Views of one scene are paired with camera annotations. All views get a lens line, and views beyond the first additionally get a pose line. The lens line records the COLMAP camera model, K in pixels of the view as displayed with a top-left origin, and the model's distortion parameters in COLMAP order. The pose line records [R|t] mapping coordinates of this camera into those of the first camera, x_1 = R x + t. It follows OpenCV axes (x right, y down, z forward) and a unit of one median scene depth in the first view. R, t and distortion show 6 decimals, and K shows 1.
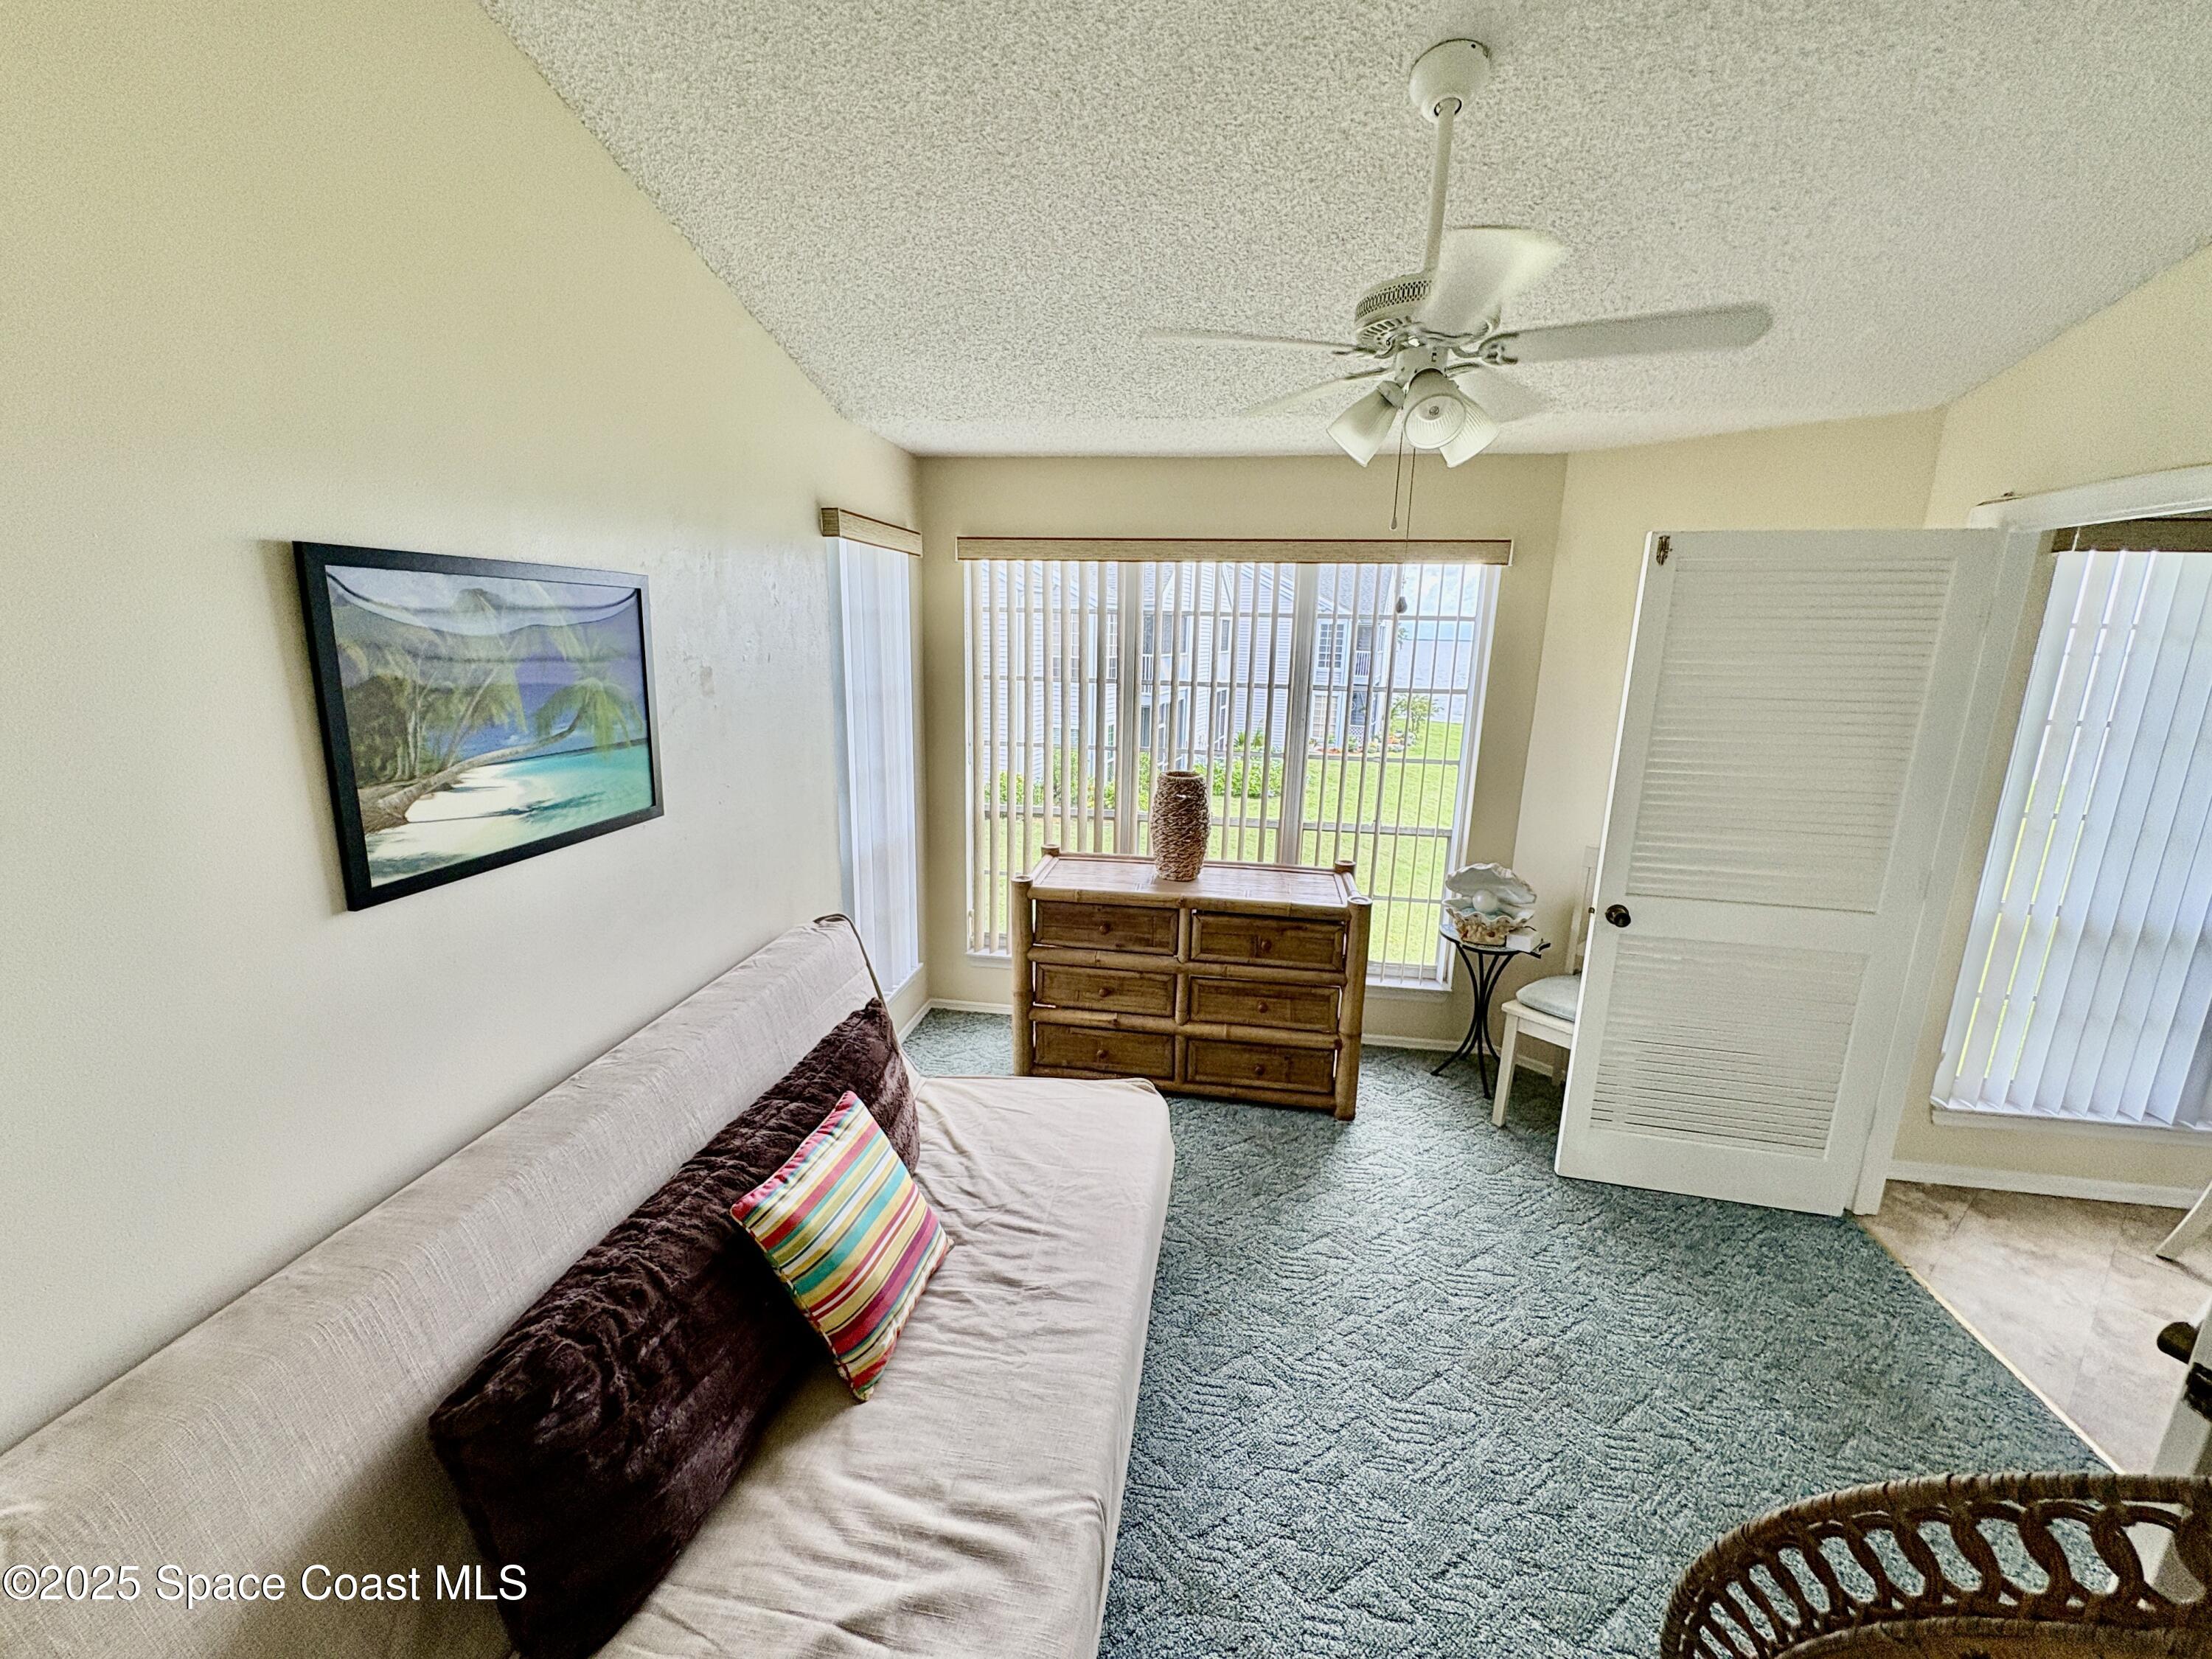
lens RADIAL K [[882.4, 0, 1105.5], [0, 882.4, 828.1], [0, 0, 1]] dist [0.001118, -0.000310]
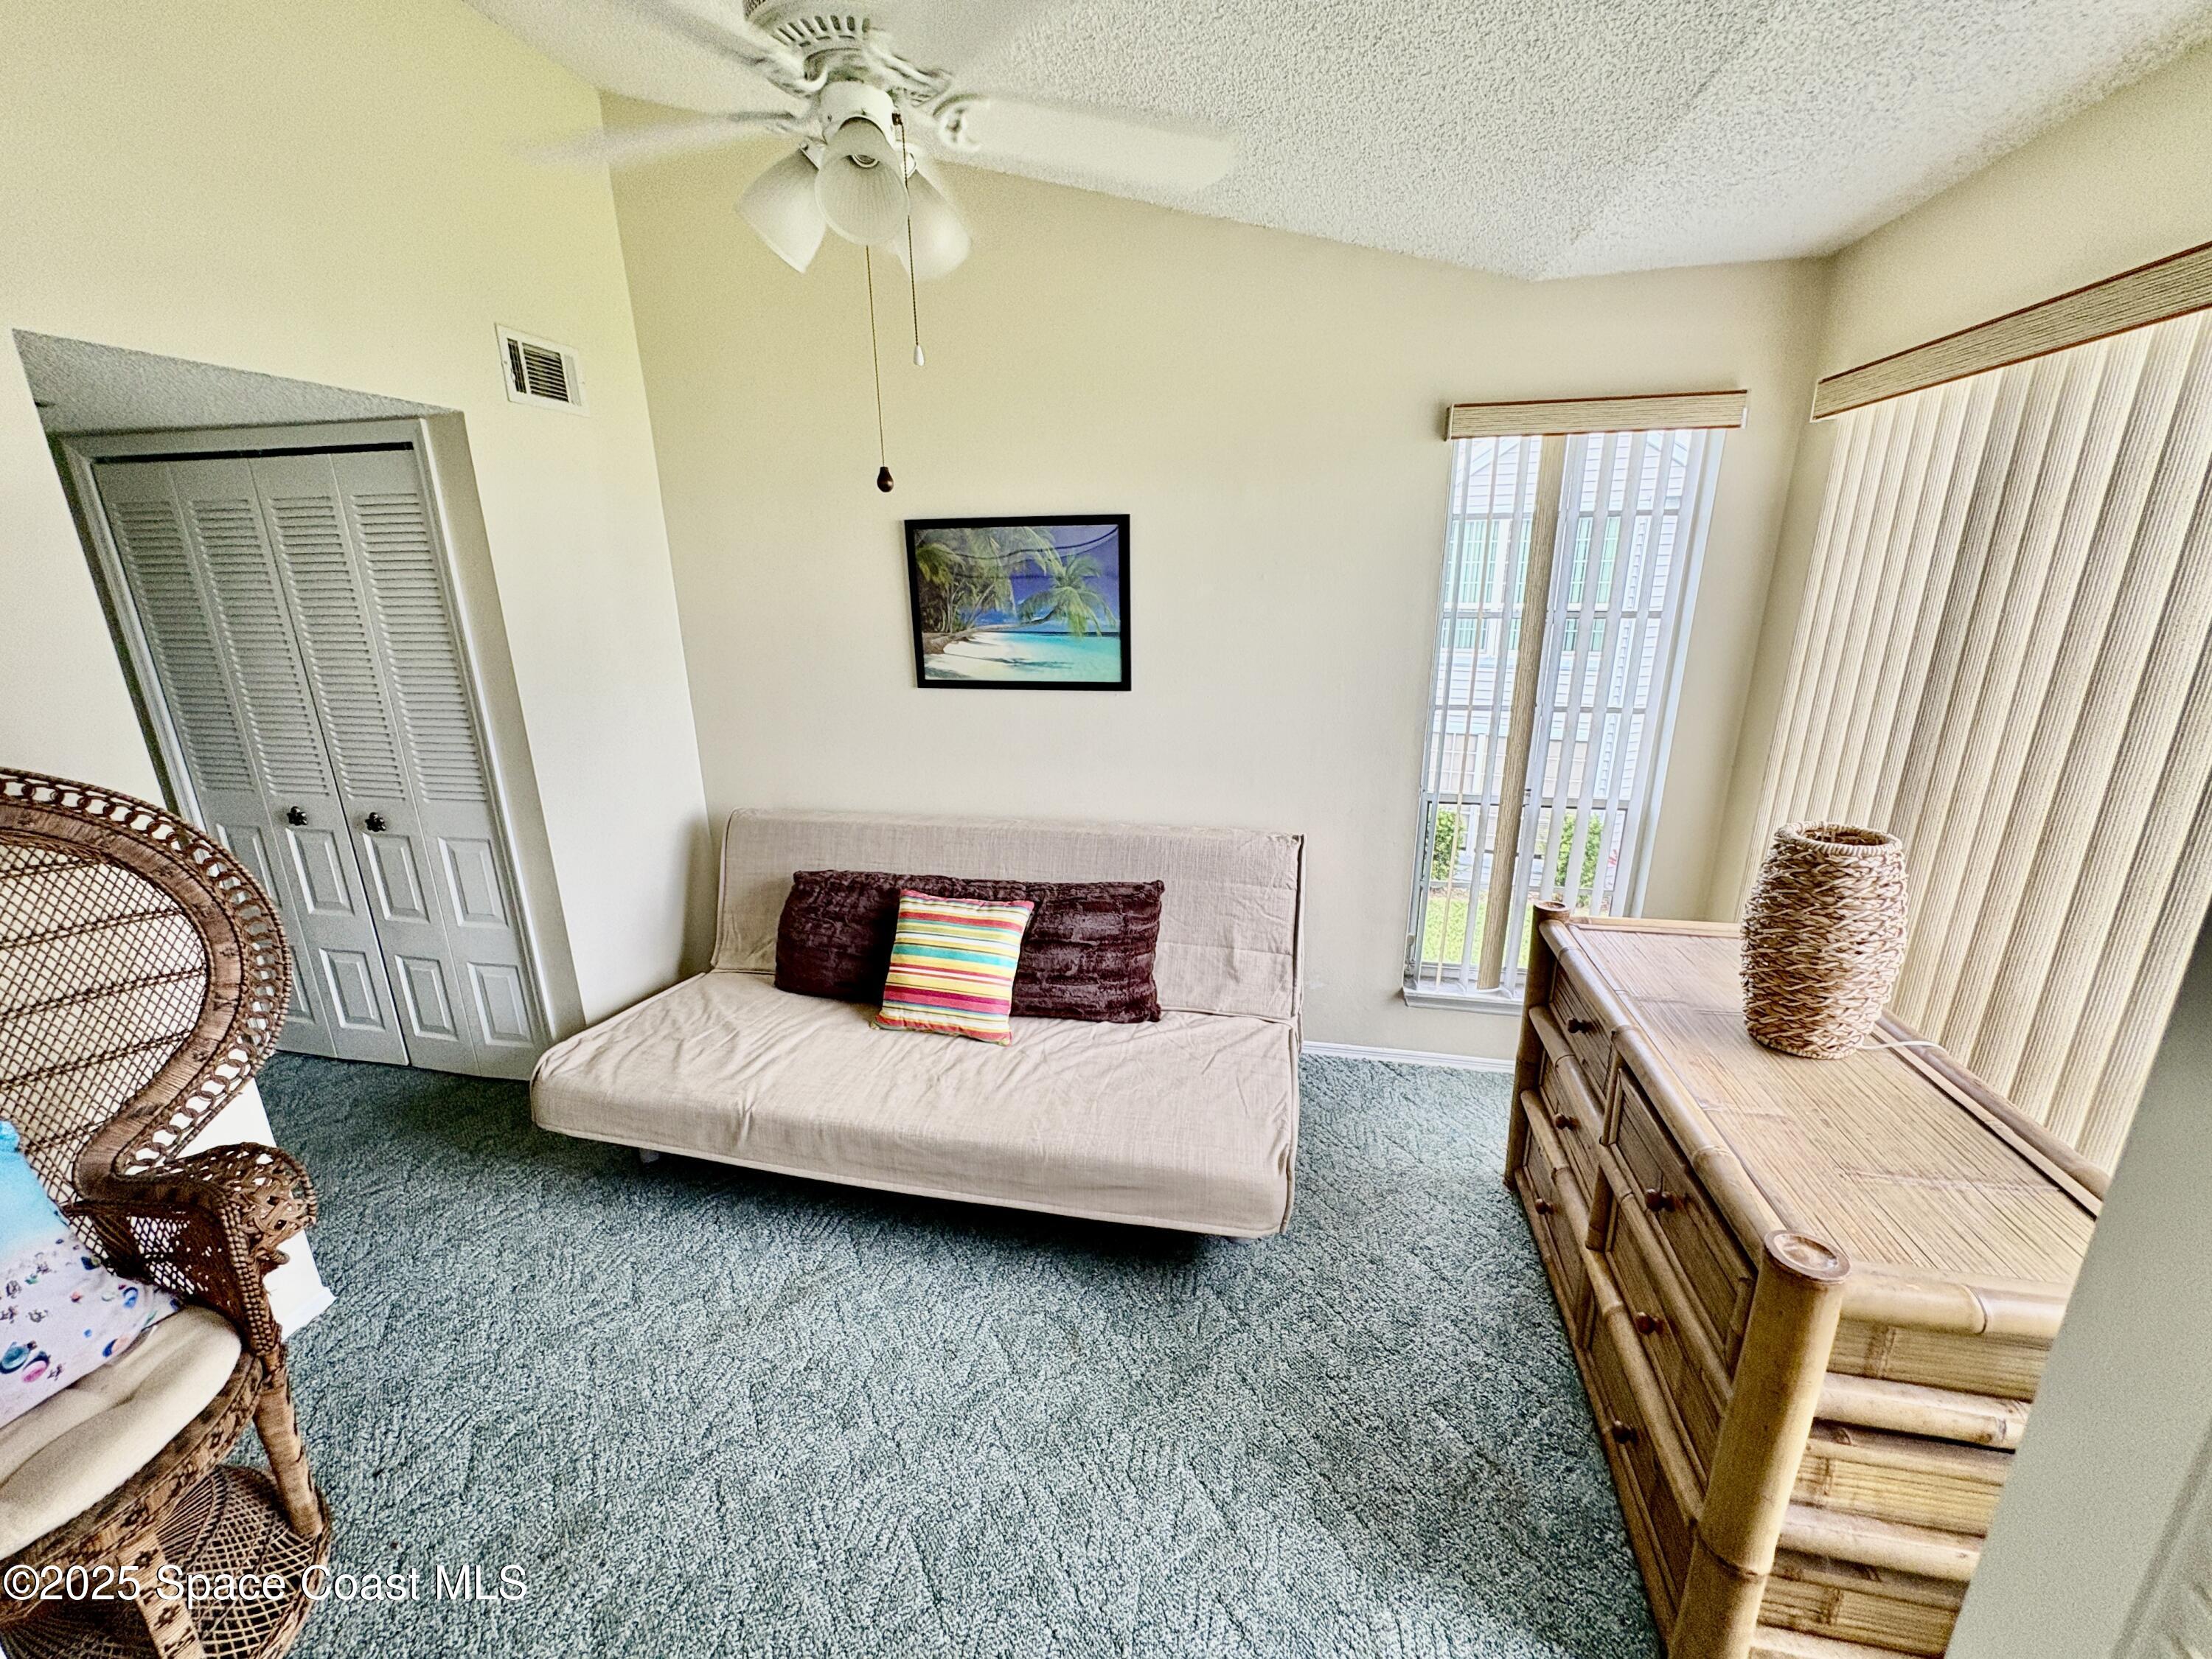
lens RADIAL K [[882.4, 0, 1106.5], [0, 882.4, 830.8], [0, 0, 1]] dist [0.001118, -0.000310]
pose [[-0.059186, 0.260939, -0.963539, 1.191631], [-0.206145, 0.941231, 0.267560, -0.227786], [0.976730, 0.214464, -0.001917, 1.350399]]
